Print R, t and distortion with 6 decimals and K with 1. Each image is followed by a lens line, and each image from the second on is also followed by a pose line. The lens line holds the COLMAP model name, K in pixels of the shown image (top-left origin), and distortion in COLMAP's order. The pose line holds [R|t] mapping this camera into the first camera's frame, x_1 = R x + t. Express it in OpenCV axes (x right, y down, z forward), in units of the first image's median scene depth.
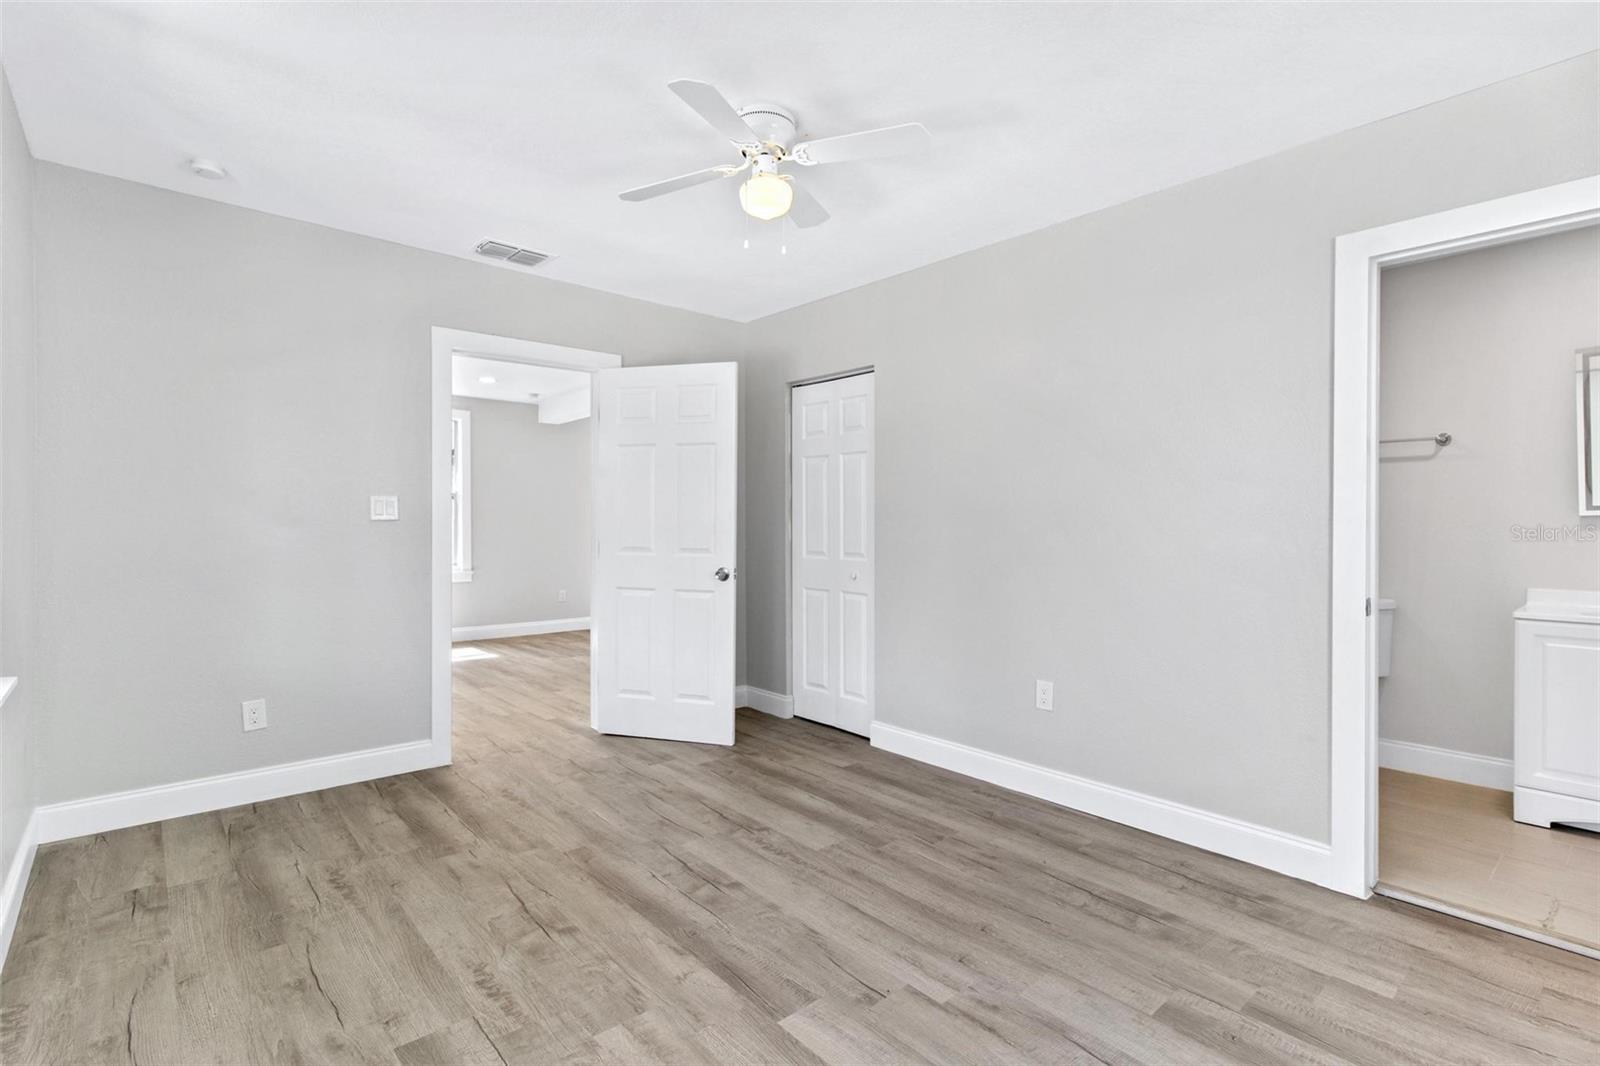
lens RADIAL K [[740.9, 0, 795.5], [0, 740.9, 531.4], [0, 0, 1]] dist [-0.000222, 0.000150]
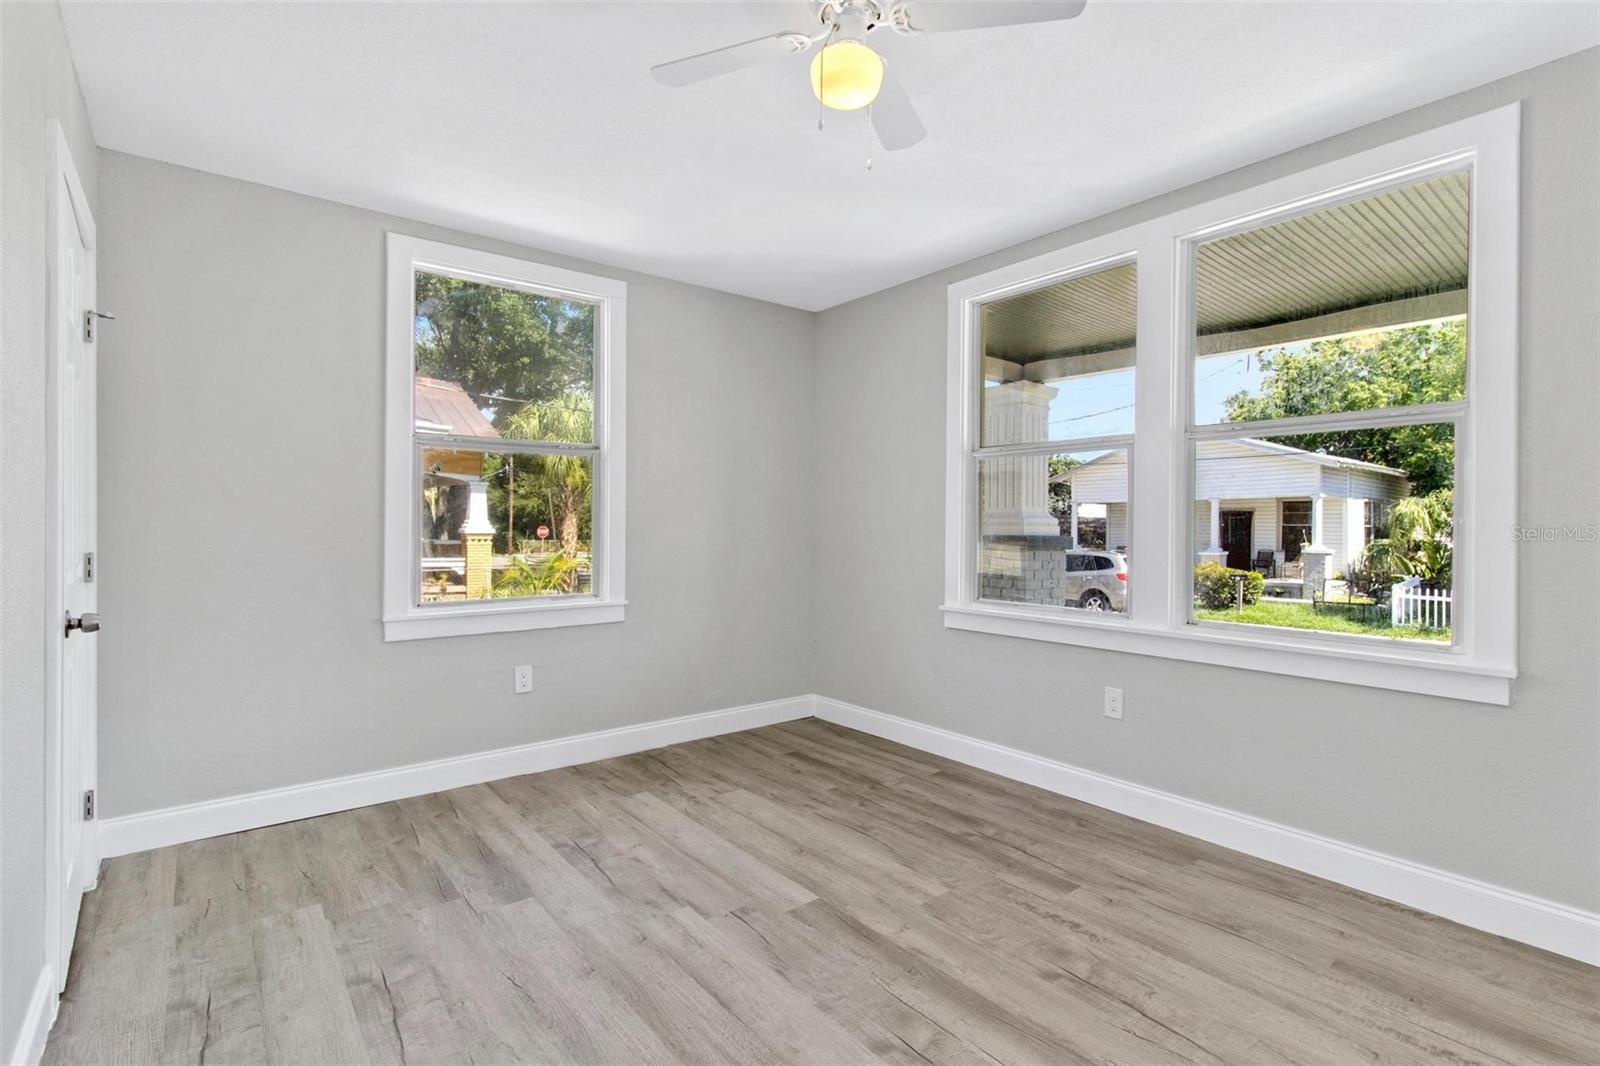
lens RADIAL K [[740.9, 0, 795.5], [0, 740.9, 520.7], [0, 0, 1]] dist [-0.000222, 0.000150]
pose [[-0.998386, -0.011228, 0.055679, -0.042656], [-0.010944, 0.999926, 0.005391, -0.020971], [-0.055736, 0.004773, -0.998434, 2.053645]]
